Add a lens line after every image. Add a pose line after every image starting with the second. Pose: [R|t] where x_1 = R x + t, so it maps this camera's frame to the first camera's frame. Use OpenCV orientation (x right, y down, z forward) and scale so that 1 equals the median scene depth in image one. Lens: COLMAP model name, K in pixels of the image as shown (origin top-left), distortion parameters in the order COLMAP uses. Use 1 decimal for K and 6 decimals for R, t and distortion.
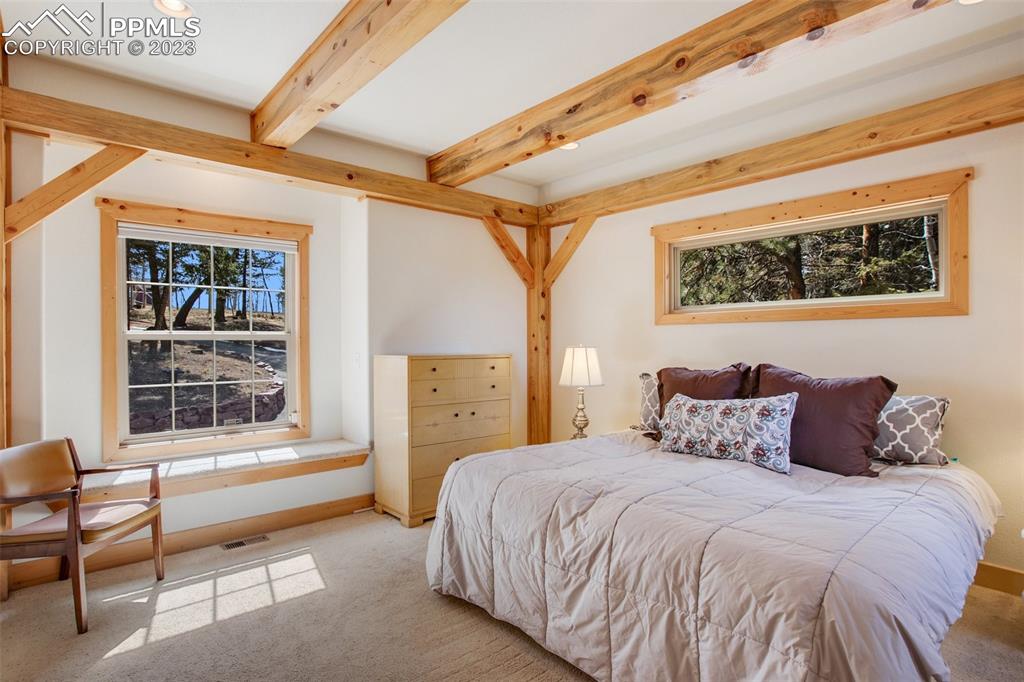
lens RADIAL K [[538.3, 0, 509.1], [0, 538.3, 341.7], [0, 0, 1]] dist [0.002554, 0.003543]
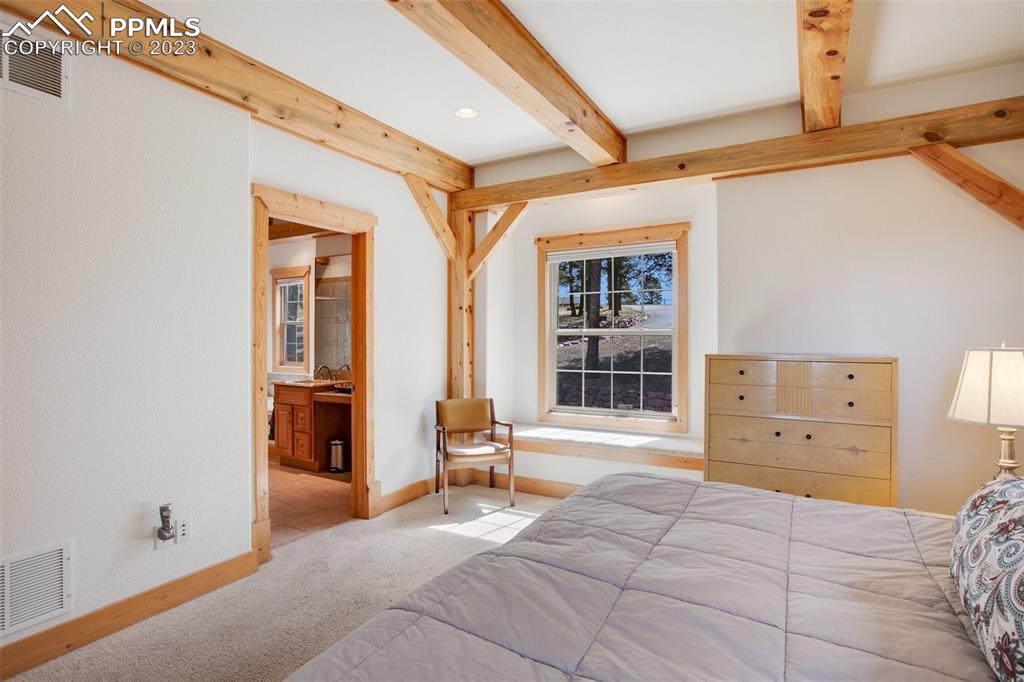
lens RADIAL K [[538.3, 0, 508.4], [0, 538.3, 342.5], [0, 0, 1]] dist [0.002554, 0.003543]
pose [[0.337251, 0.012953, -0.941326, 0.518585], [0.001446, 0.999897, 0.014277, -0.007290], [0.941414, -0.006176, 0.337198, 0.392895]]
